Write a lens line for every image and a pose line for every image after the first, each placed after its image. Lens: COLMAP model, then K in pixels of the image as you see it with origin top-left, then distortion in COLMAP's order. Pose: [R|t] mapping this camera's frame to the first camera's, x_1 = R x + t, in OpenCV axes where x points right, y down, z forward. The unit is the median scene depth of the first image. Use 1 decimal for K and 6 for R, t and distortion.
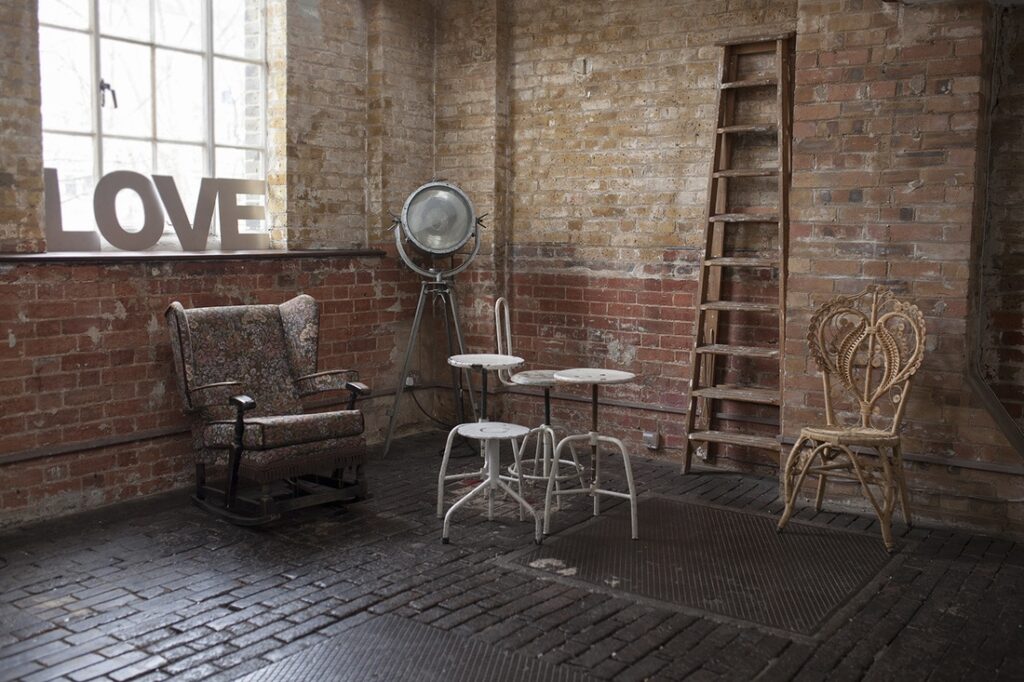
lens RADIAL K [[969.5, 0, 530.4], [0, 969.5, 327.2], [0, 0, 1]] dist [-0.038408, 0.000000]
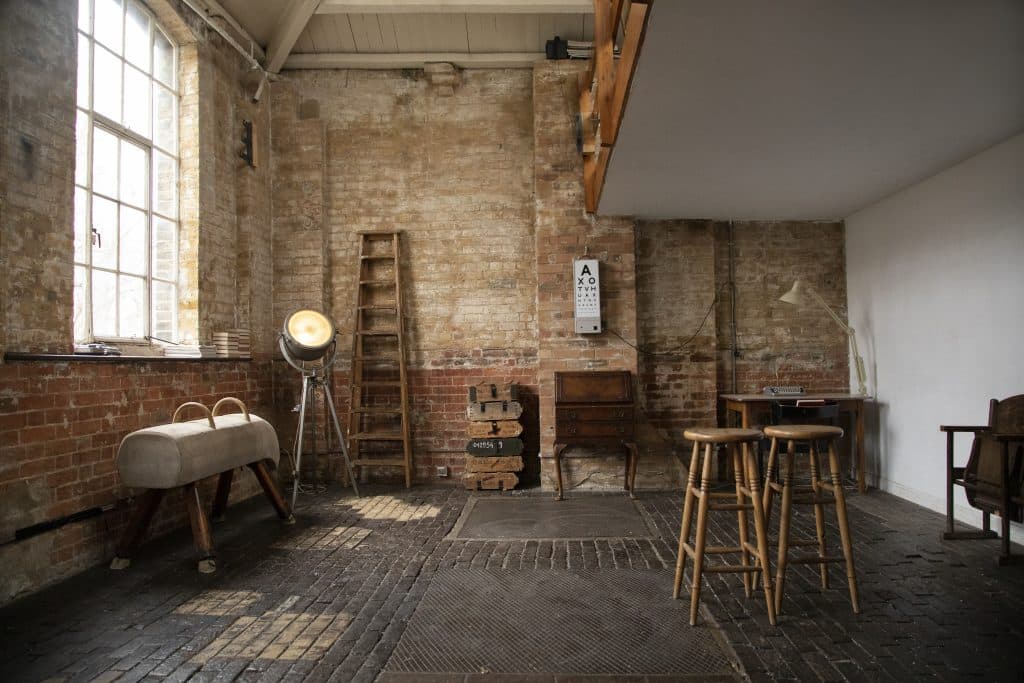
lens RADIAL K [[678.2, 0, 505.3], [0, 678.2, 342.0], [0, 0, 1]] dist [-0.127420, 0.066579]
pose [[0.856592, -0.014981, 0.515776, -0.366477], [0.080338, 0.991261, -0.104632, 0.032478], [-0.509702, 0.131063, 0.850310, -0.013307]]
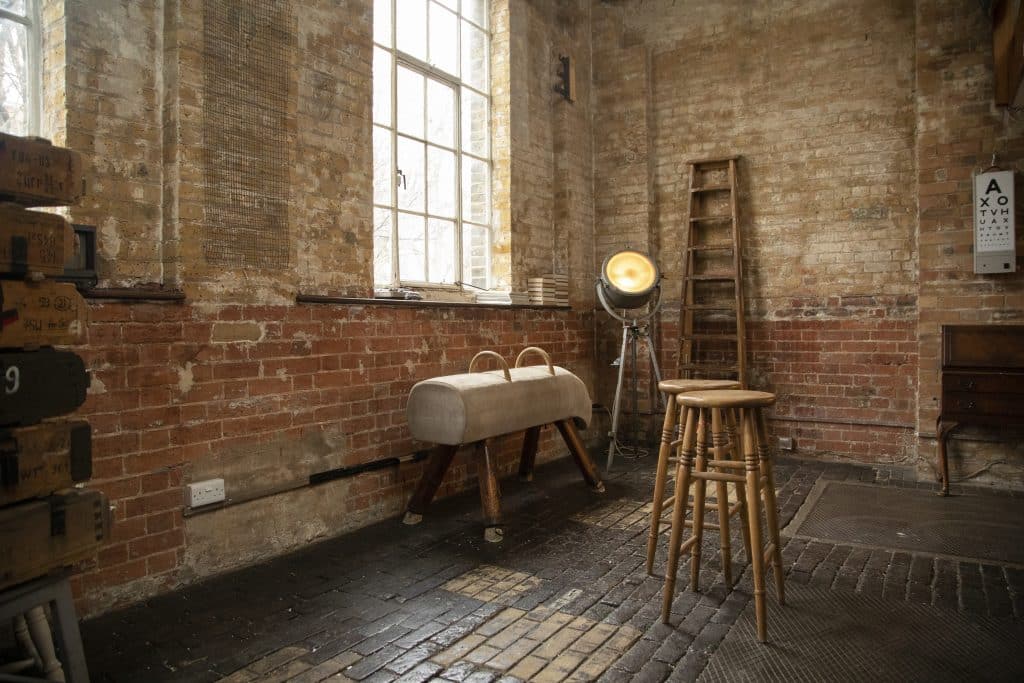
lens RADIAL K [[678.2, 0, 513.4], [0, 678.2, 339.7], [0, 0, 1]] dist [-0.127420, 0.066579]
pose [[0.998829, -0.023774, 0.042139, -0.291998], [0.026750, 0.997079, -0.071540, 0.032228], [-0.040315, 0.072584, 0.996547, 0.113172]]
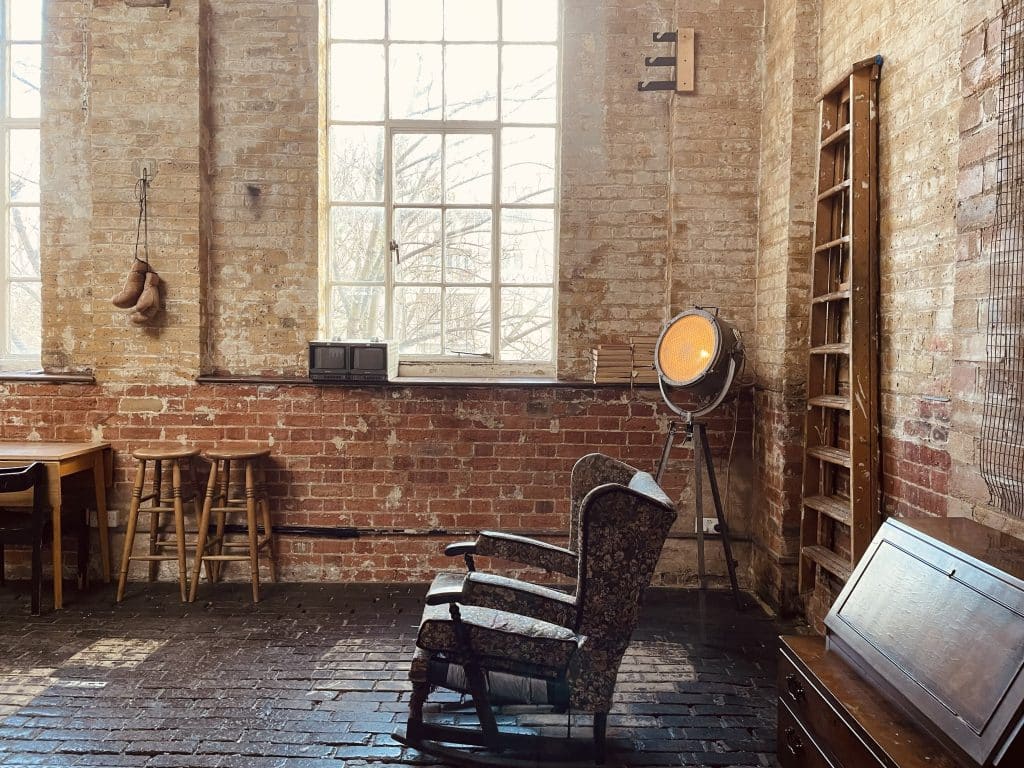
lens RADIAL K [[759.7, 0, 534.4], [0, 759.7, 364.5], [0, 0, 1]] dist [0.045691, -0.061826]
pose [[0.581146, 0.018139, -0.813597, 0.412093], [-0.083130, 0.995845, -0.037177, -0.064085], [0.809543, 0.089239, 0.580239, 0.505297]]
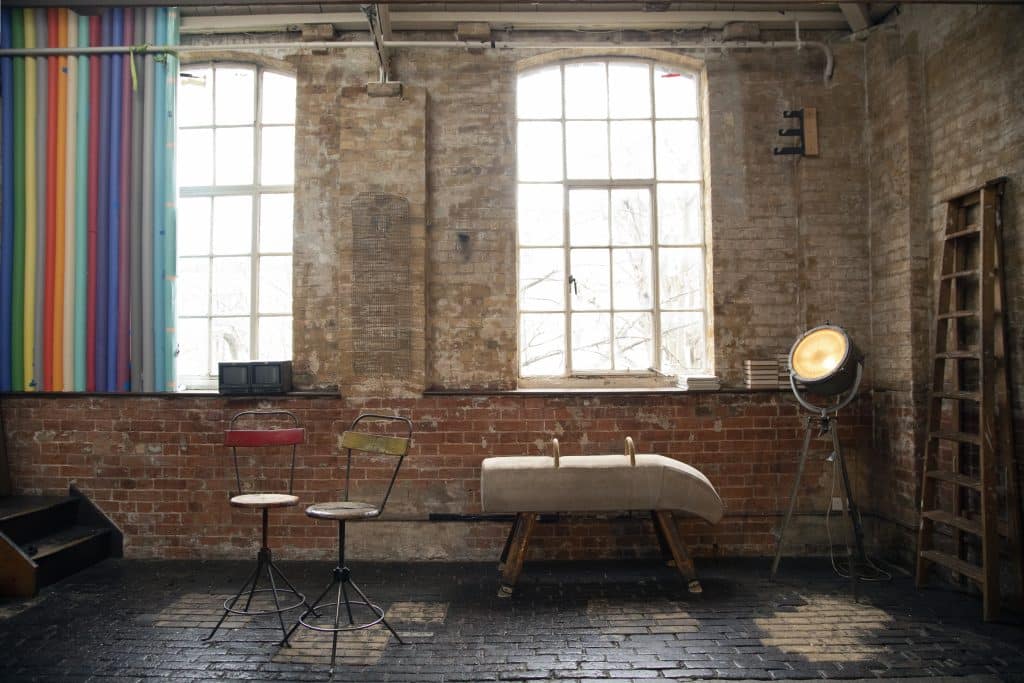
lens RADIAL K [[669.0, 0, 525.3], [0, 669.0, 349.9], [0, 0, 1]] dist [-0.087326, 0.025094]
pose [[0.583744, -0.041252, -0.810890, 0.316327], [-0.062844, 0.993417, -0.095777, -0.029996], [0.809502, 0.106869, 0.577308, 0.295226]]
